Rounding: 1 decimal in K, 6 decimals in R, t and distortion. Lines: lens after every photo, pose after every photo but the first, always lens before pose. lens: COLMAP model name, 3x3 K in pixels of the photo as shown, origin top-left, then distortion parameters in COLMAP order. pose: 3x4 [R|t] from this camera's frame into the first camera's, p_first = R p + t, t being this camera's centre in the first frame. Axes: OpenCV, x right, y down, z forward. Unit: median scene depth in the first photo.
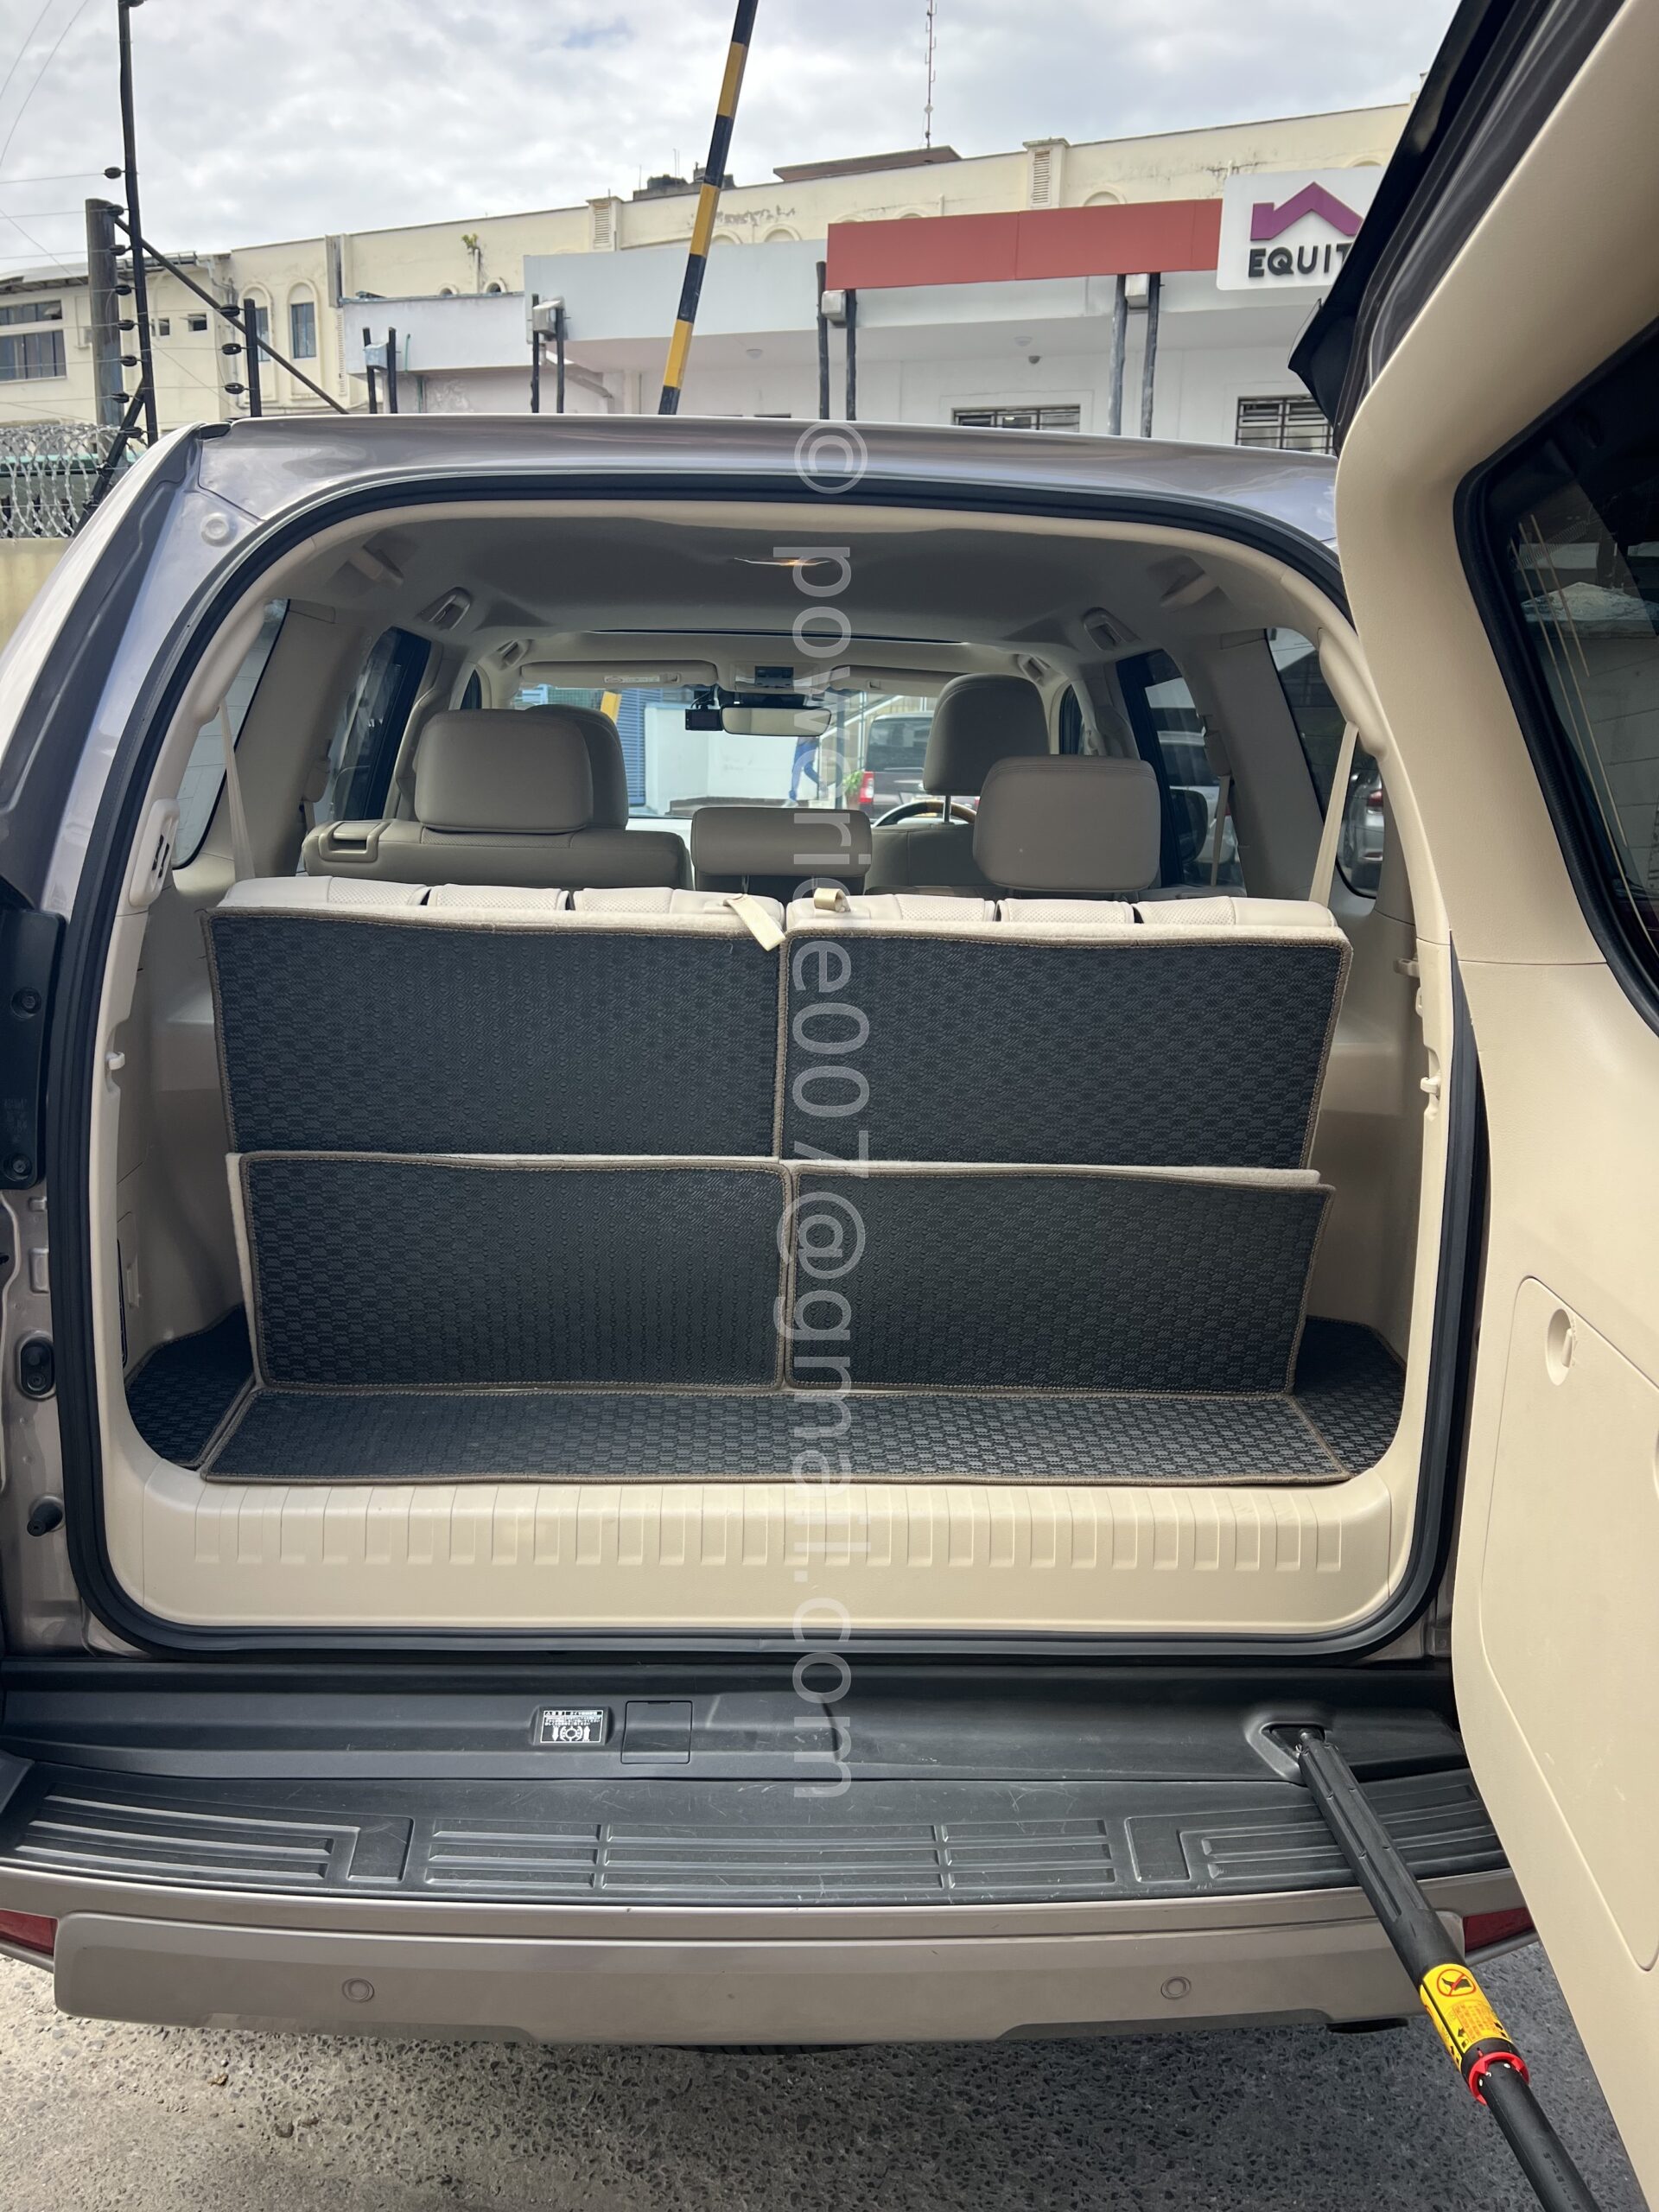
lens RADIAL K [[1664.5, 0, 815.3], [0, 1664.5, 1108.6], [0, 0, 1]] dist [0.016300, -0.004002]
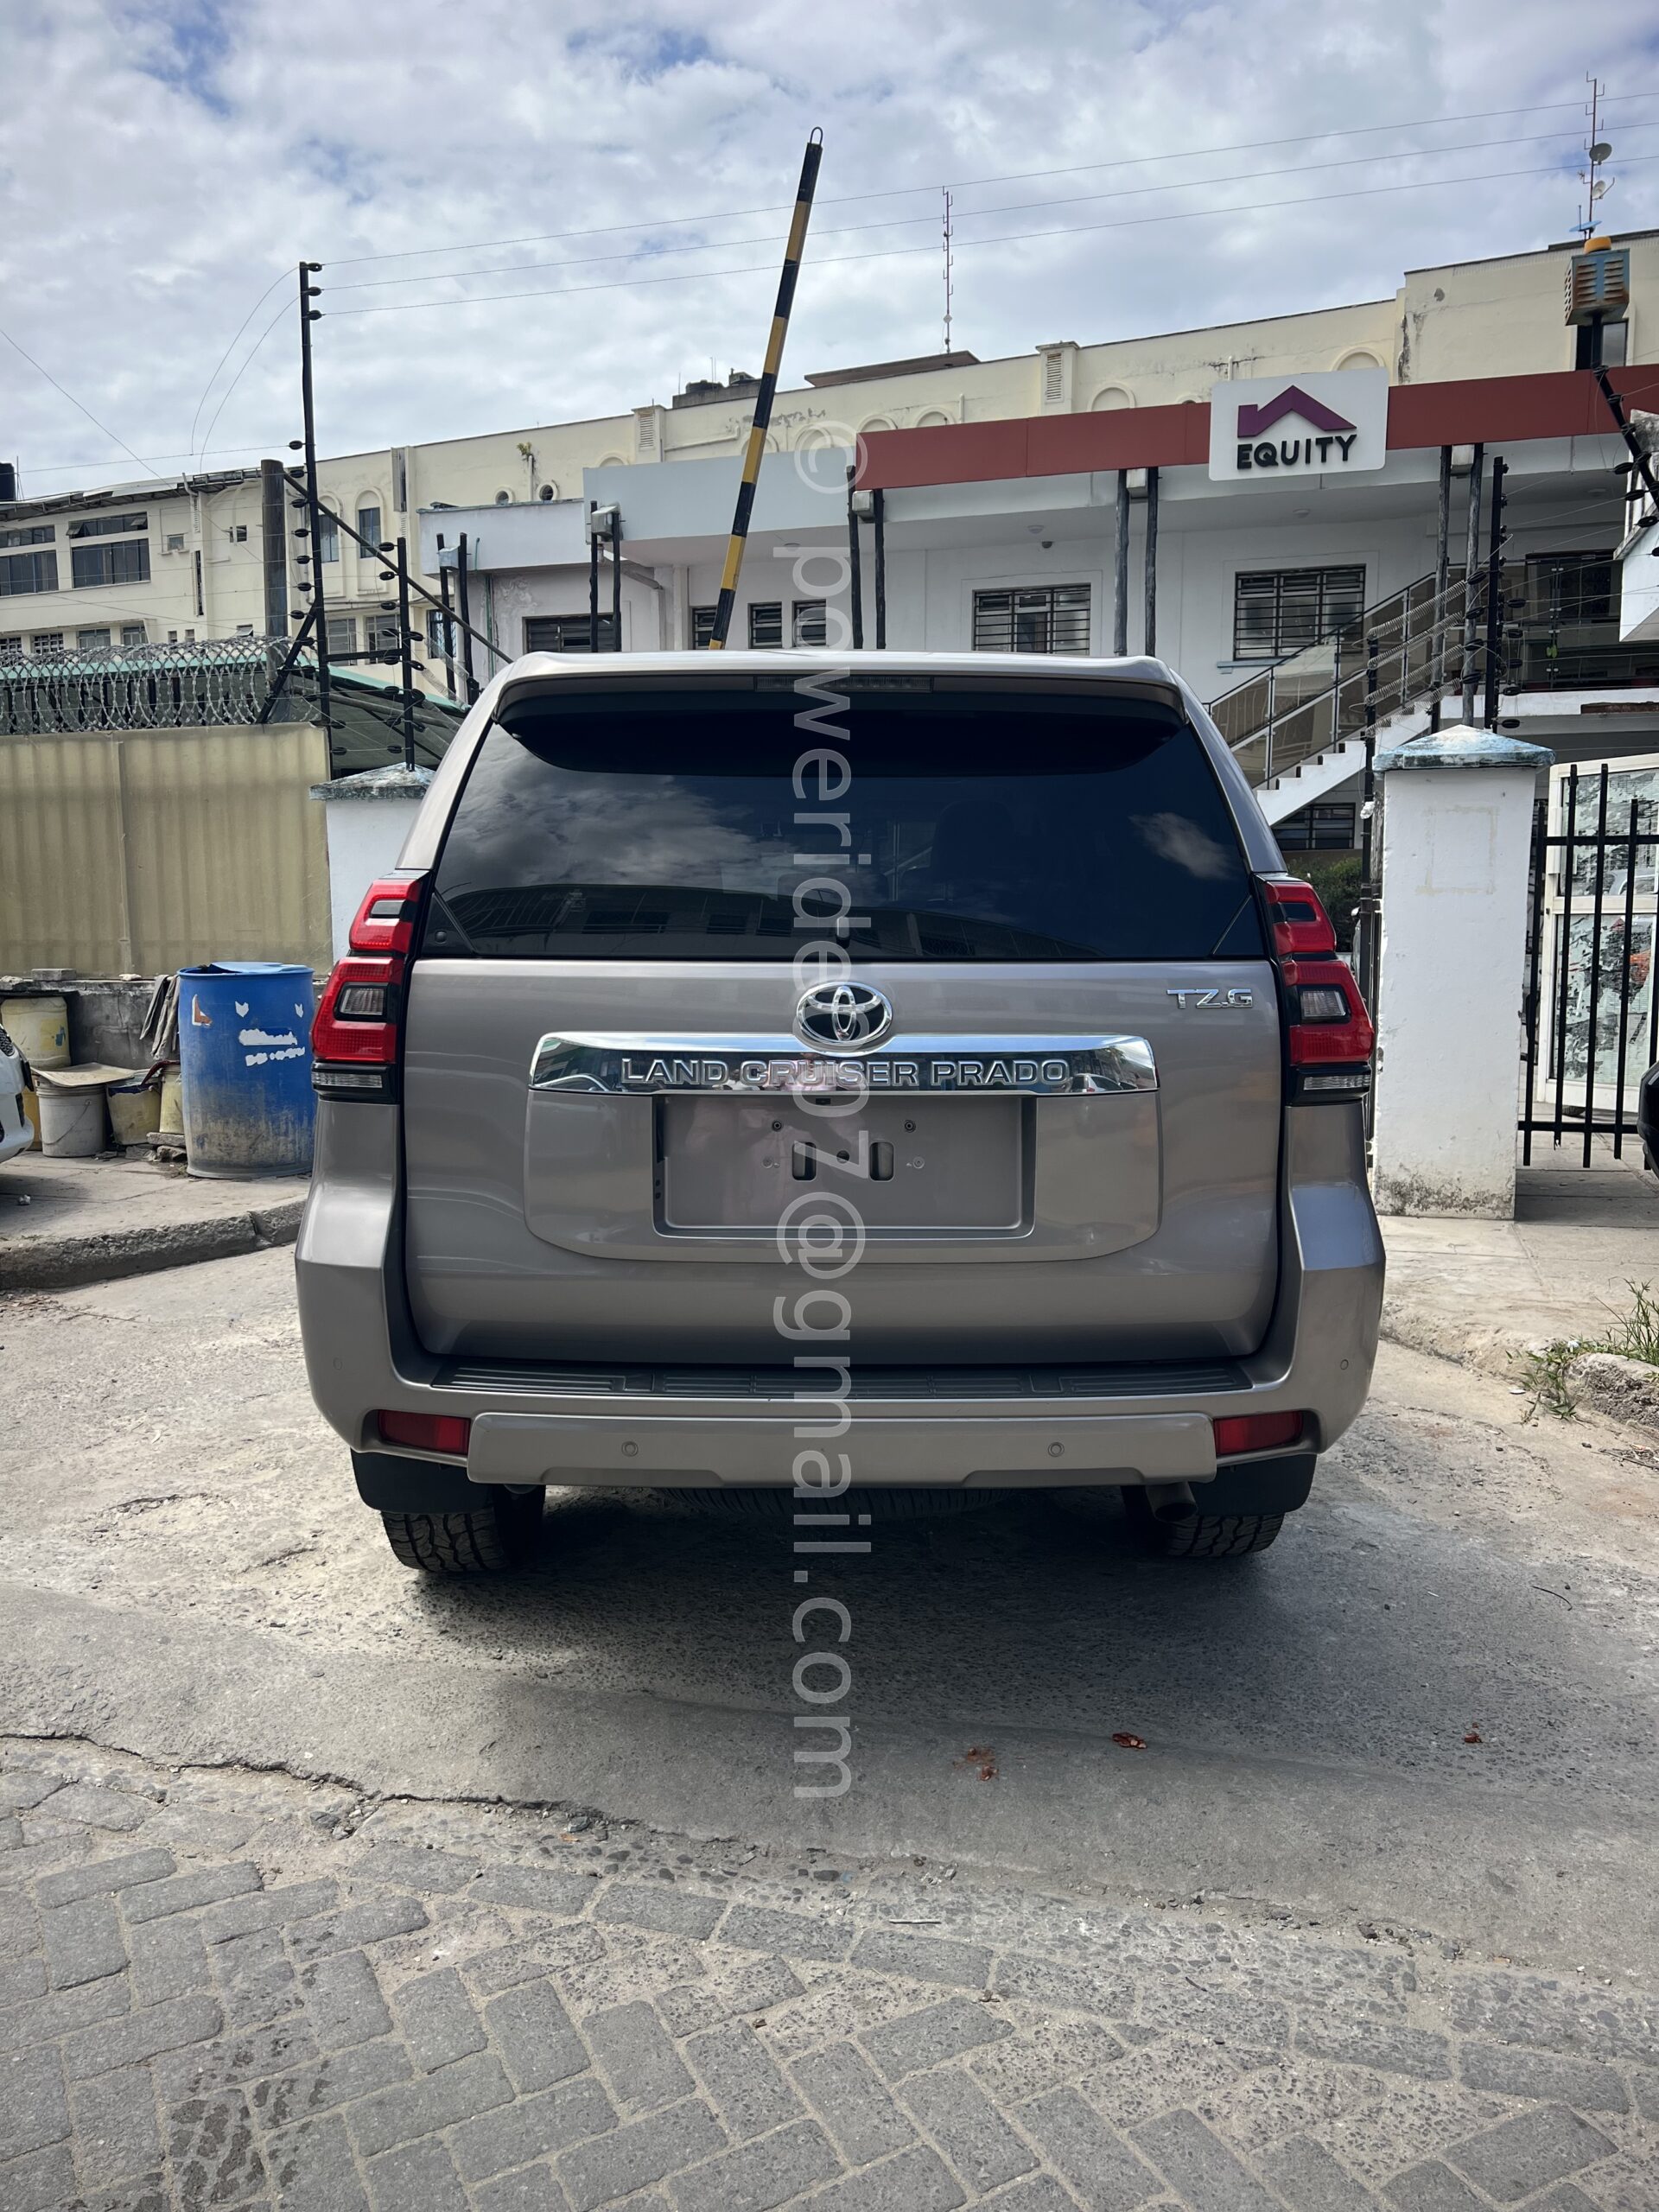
lens RADIAL K [[1664.5, 0, 815.3], [0, 1664.5, 1108.6], [0, 0, 1]] dist [0.016300, -0.004002]
pose [[0.999483, -0.019582, -0.025498, -0.000104], [0.017108, 0.995438, -0.093864, 0.020874], [0.027220, 0.093379, 0.995258, -0.061591]]
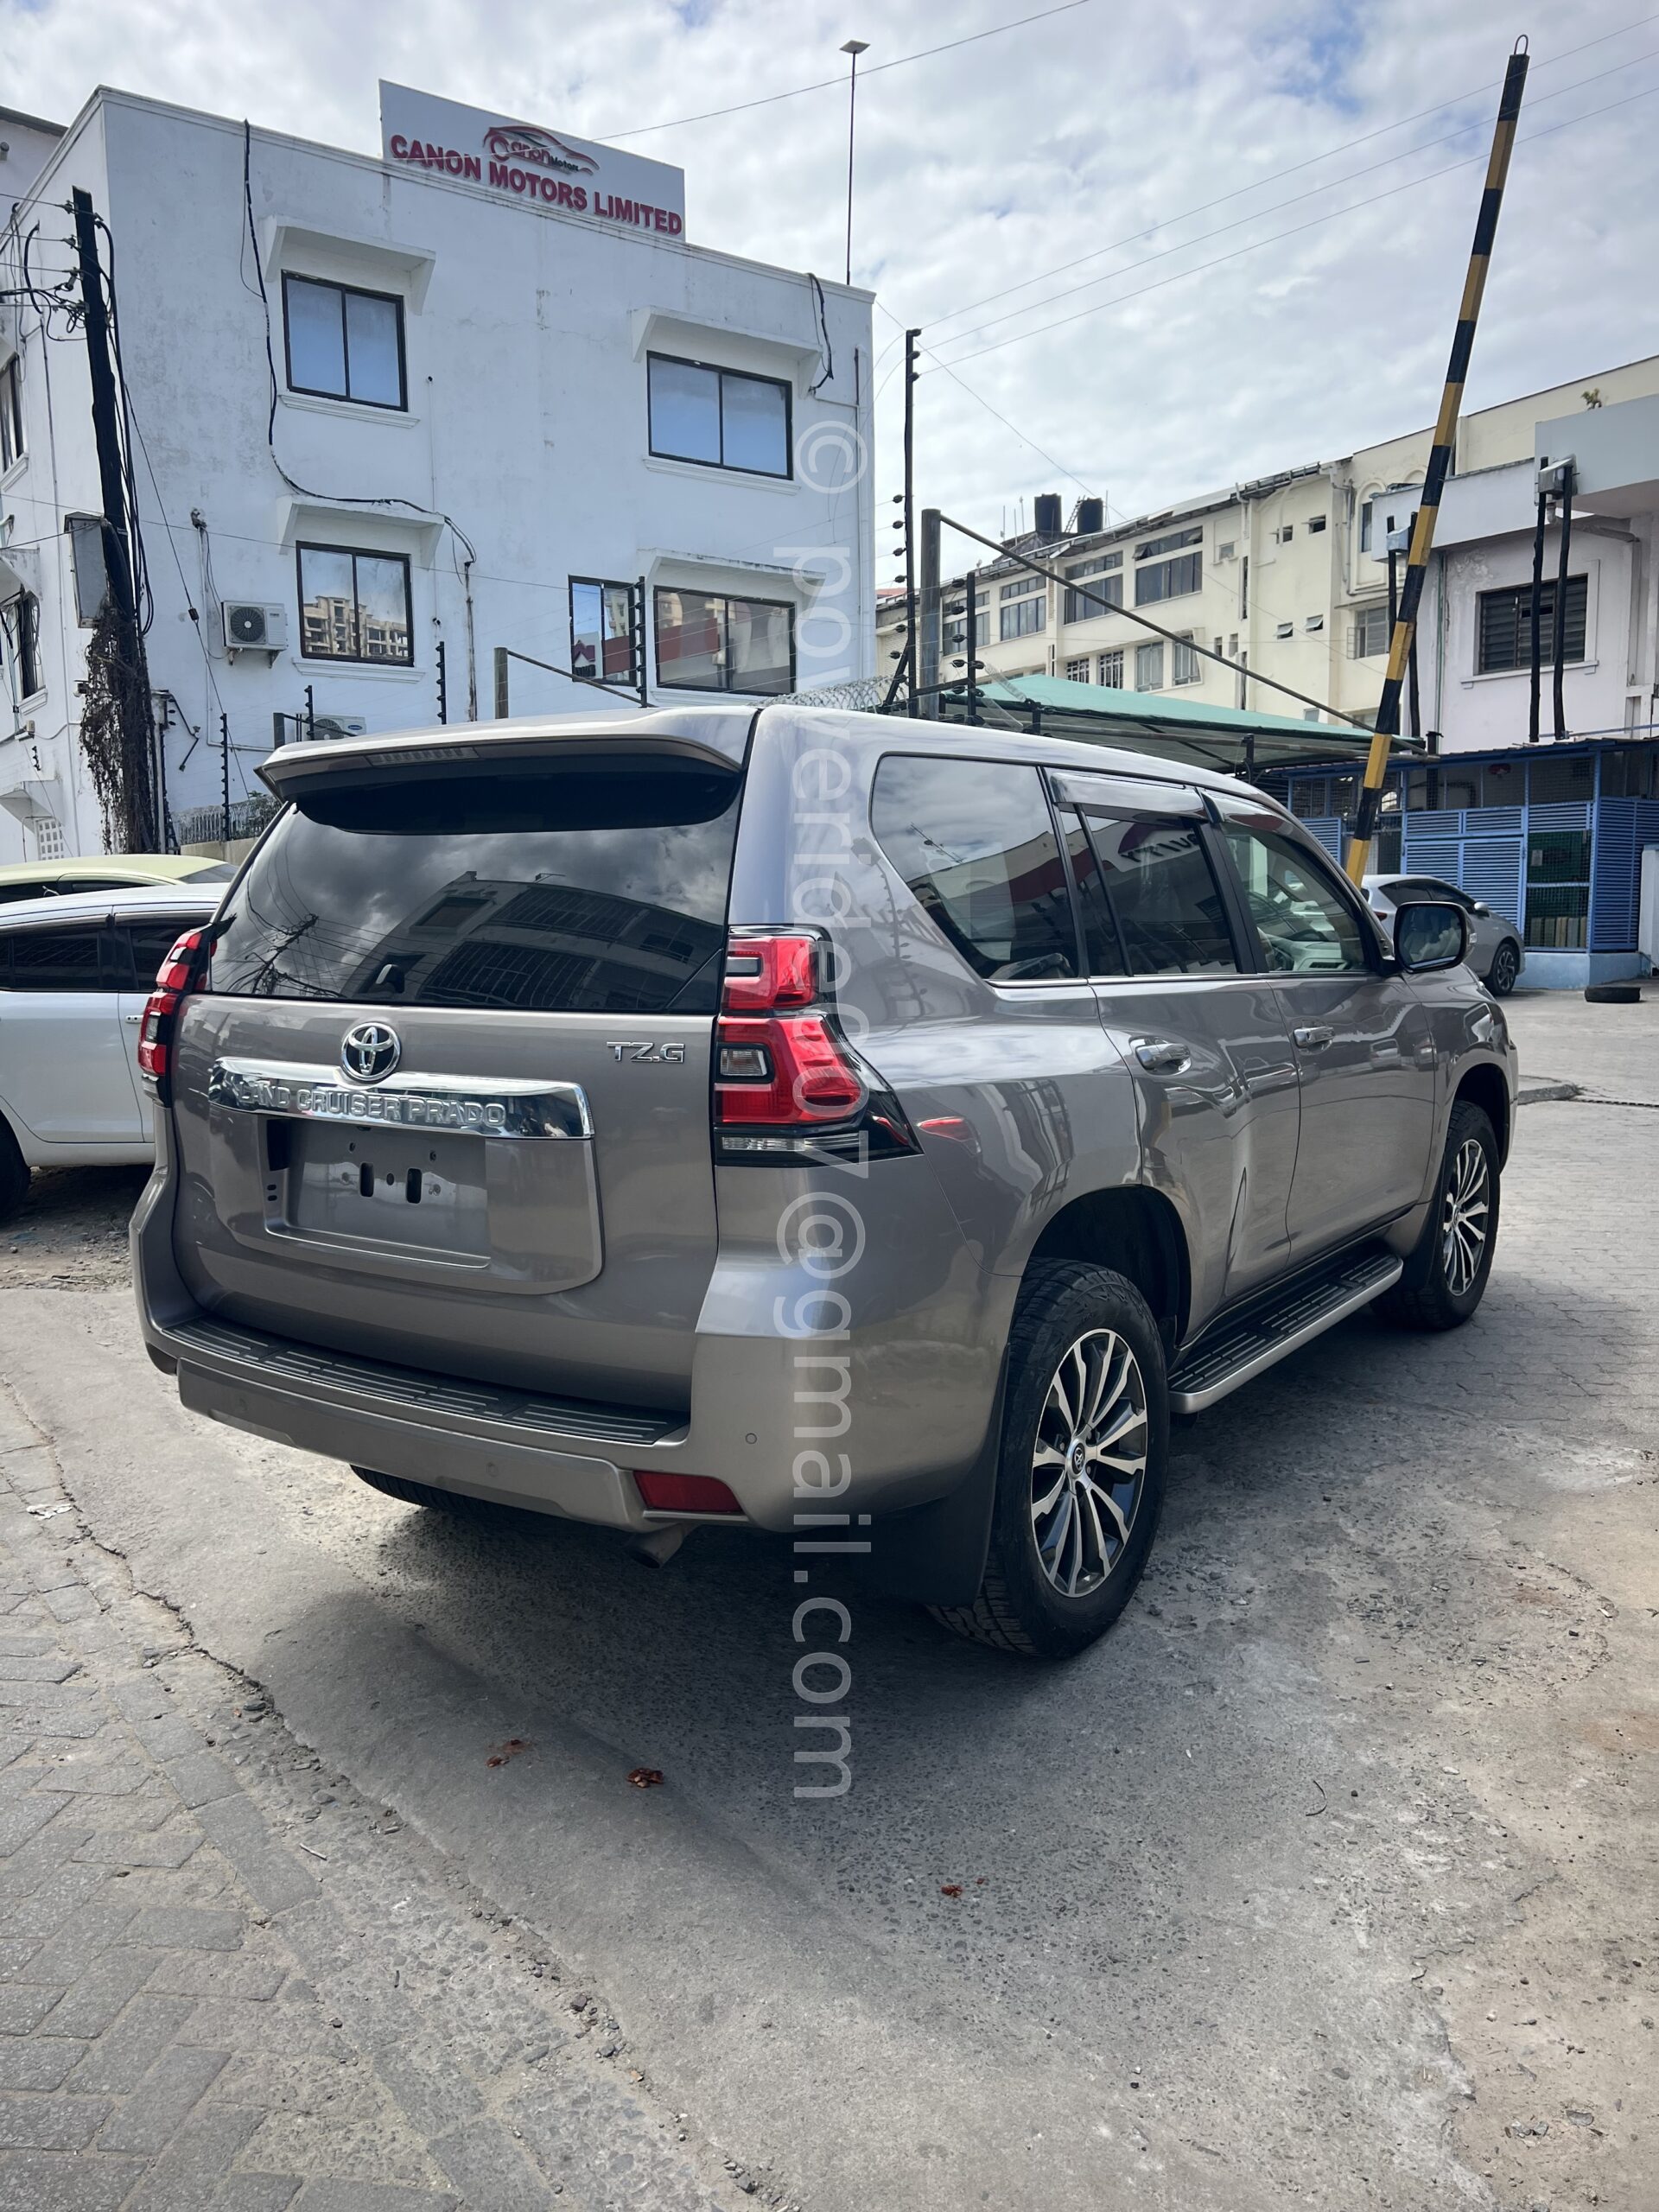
lens RADIAL K [[1674.8, 0, 813.6], [0, 1674.8, 1103.7], [0, 0, 1]] dist [0.007749, -0.005799]
pose [[0.793870, 0.039207, -0.606822, 0.114307], [-0.098993, 0.992940, -0.065351, 0.012210], [0.599976, 0.111951, 0.792146, -0.027974]]
